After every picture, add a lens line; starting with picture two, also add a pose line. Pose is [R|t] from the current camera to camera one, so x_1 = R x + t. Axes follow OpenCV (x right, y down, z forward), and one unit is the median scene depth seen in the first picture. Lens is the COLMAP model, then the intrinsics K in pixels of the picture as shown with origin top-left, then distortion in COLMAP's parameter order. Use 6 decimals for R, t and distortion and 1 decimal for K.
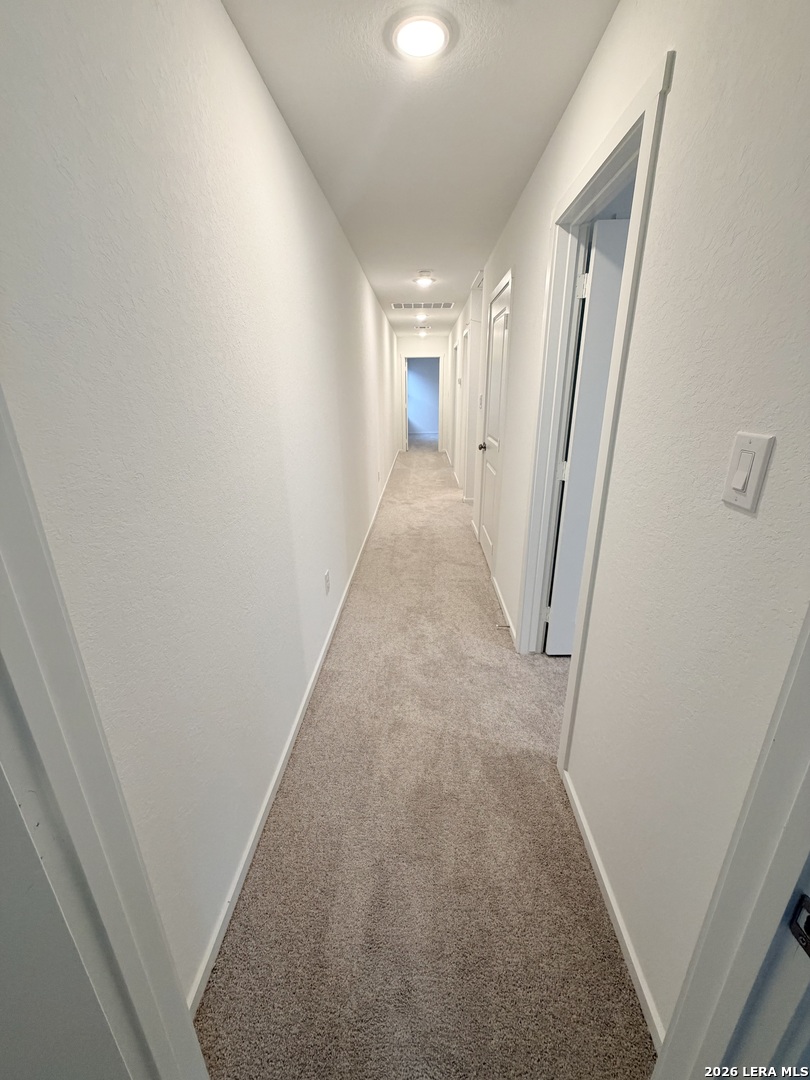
lens RADIAL K [[432.8, 0, 403.7], [0, 432.8, 539.1], [0, 0, 1]] dist [-0.000216, 0.000018]
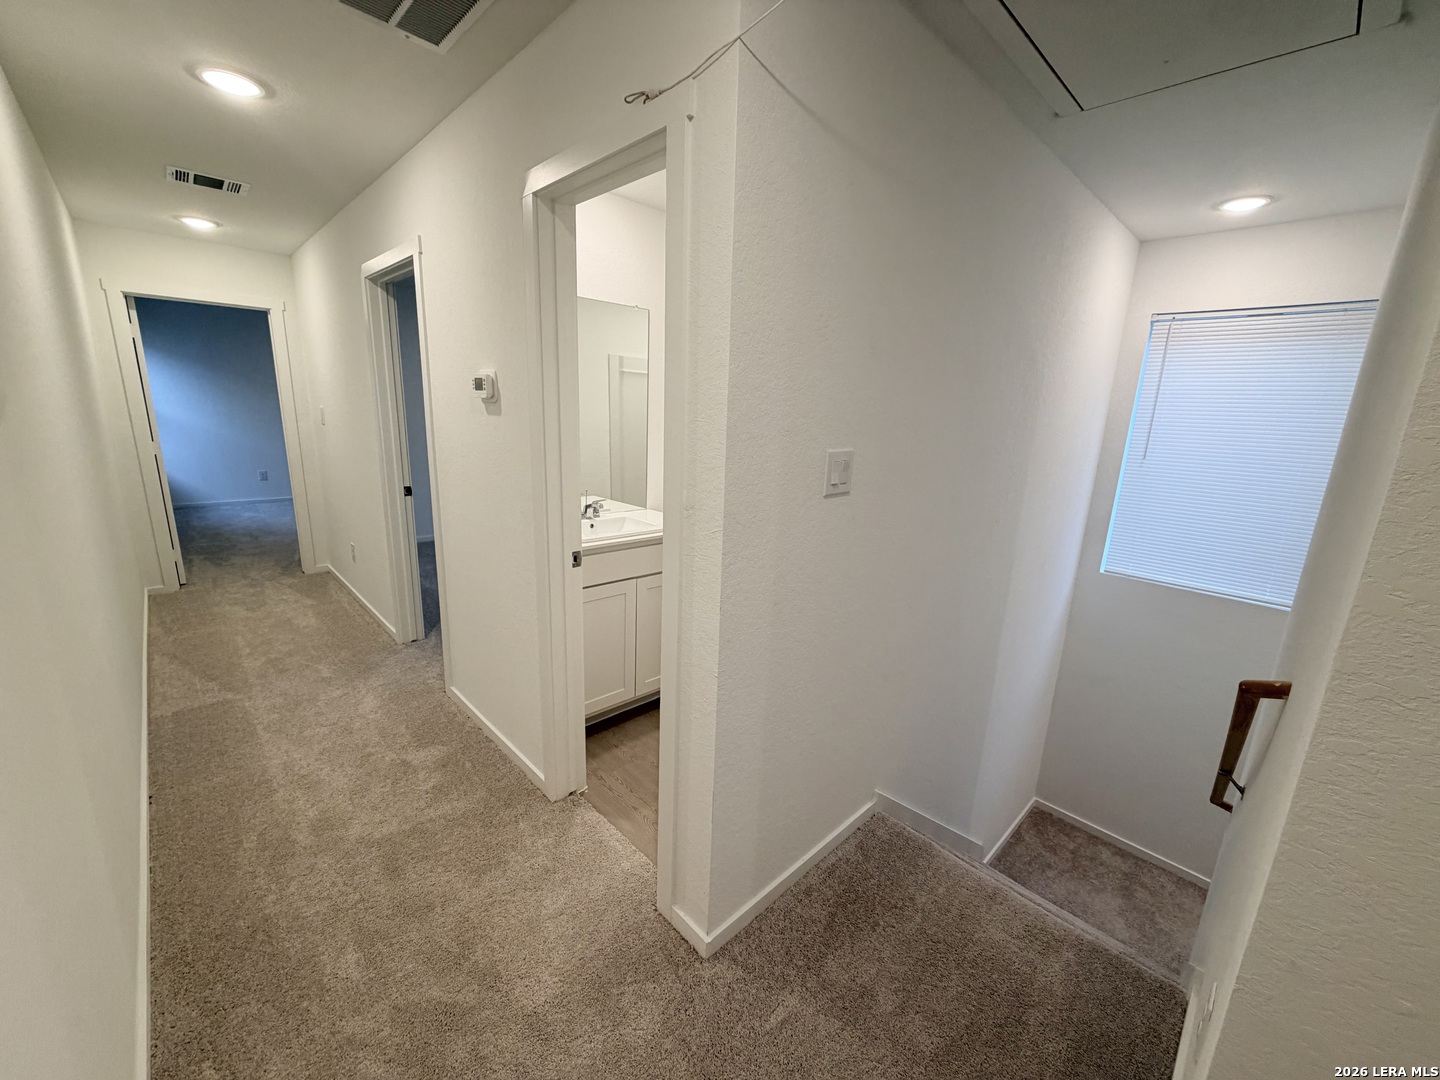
lens RADIAL K [[577.1, 0, 720.9], [0, 577.1, 542.3], [0, 0, 1]] dist [-0.000216, 0.000018]
pose [[0.697502, -0.127324, 0.705180, -0.012919], [0.196650, 0.980317, -0.017508, -0.155271], [-0.689071, 0.150885, 0.708812, 0.437963]]
